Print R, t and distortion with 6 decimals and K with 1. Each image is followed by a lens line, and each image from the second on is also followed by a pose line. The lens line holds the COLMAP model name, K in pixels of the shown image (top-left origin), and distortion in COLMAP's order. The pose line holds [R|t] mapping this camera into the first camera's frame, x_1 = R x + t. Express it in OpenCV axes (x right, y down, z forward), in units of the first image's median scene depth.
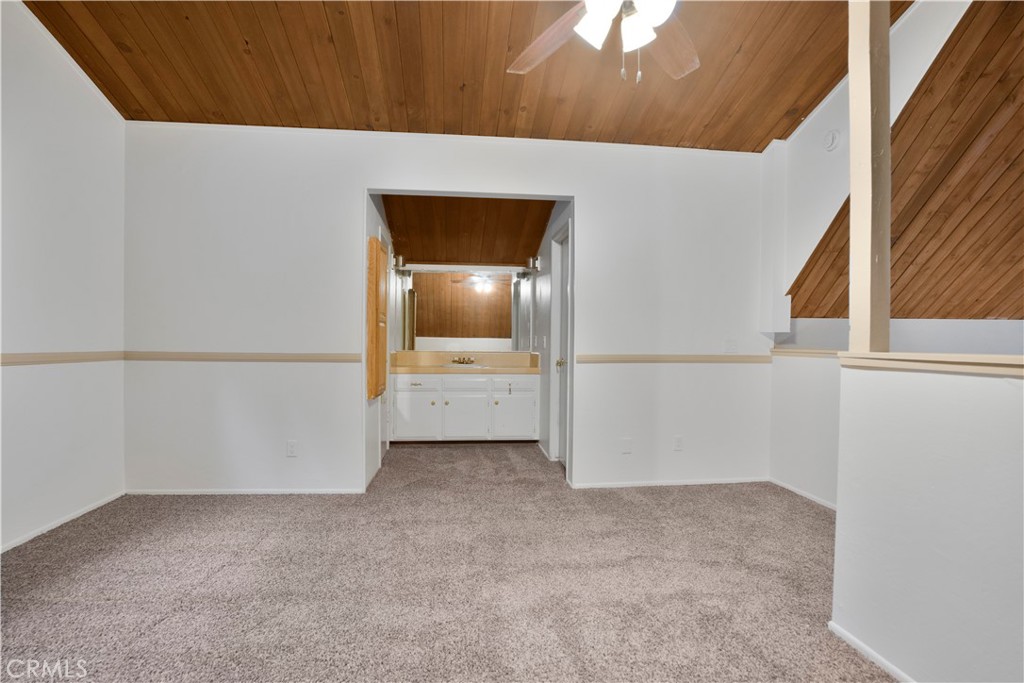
lens RADIAL K [[470.4, 0, 510.9], [0, 470.4, 358.0], [0, 0, 1]] dist [-0.055514, 0.016337]
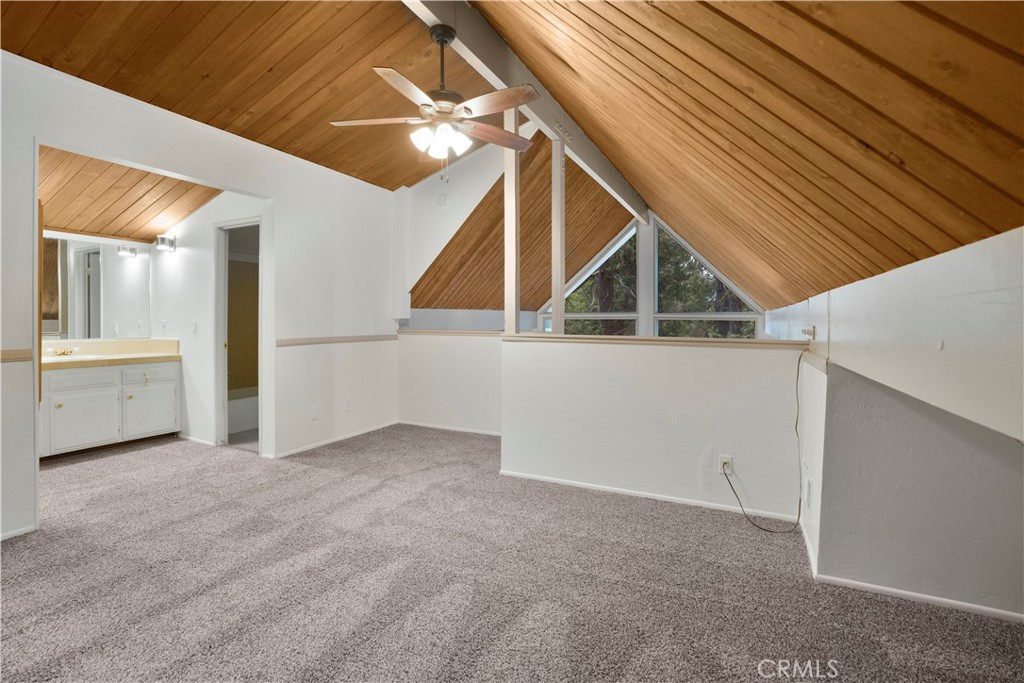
lens RADIAL K [[475.6, 0, 500.6], [0, 475.6, 336.4], [0, 0, 1]] dist [-0.057463, 0.017070]
pose [[0.539314, -0.033565, 0.841435, -0.643572], [0.028400, 0.999362, 0.021661, -0.028932], [-0.841626, 0.012215, 0.539923, -0.072934]]
